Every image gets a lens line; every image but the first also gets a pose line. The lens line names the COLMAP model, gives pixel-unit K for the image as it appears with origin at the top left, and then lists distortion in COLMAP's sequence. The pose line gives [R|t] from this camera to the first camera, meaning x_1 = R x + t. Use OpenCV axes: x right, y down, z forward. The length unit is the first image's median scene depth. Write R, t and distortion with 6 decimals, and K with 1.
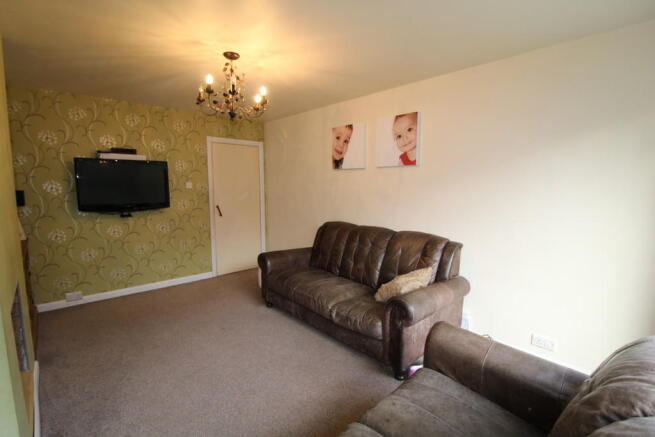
lens RADIAL K [[314.7, 0, 326.6], [0, 314.7, 227.3], [0, 0, 1]] dist [0.001898, -0.000519]
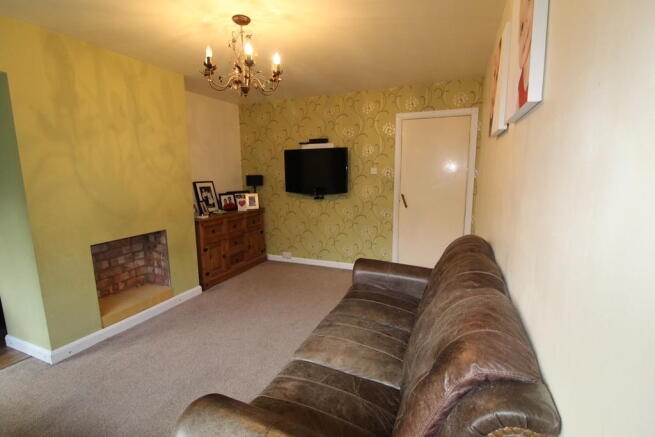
lens RADIAL K [[314.7, 0, 326.6], [0, 314.7, 227.3], [0, 0, 1]] dist [0.001898, -0.000519]
pose [[0.398516, 0.148078, -0.905129, 0.402935], [-0.121162, 0.986731, 0.108082, -0.054608], [0.909123, 0.066595, 0.411169, 0.524458]]
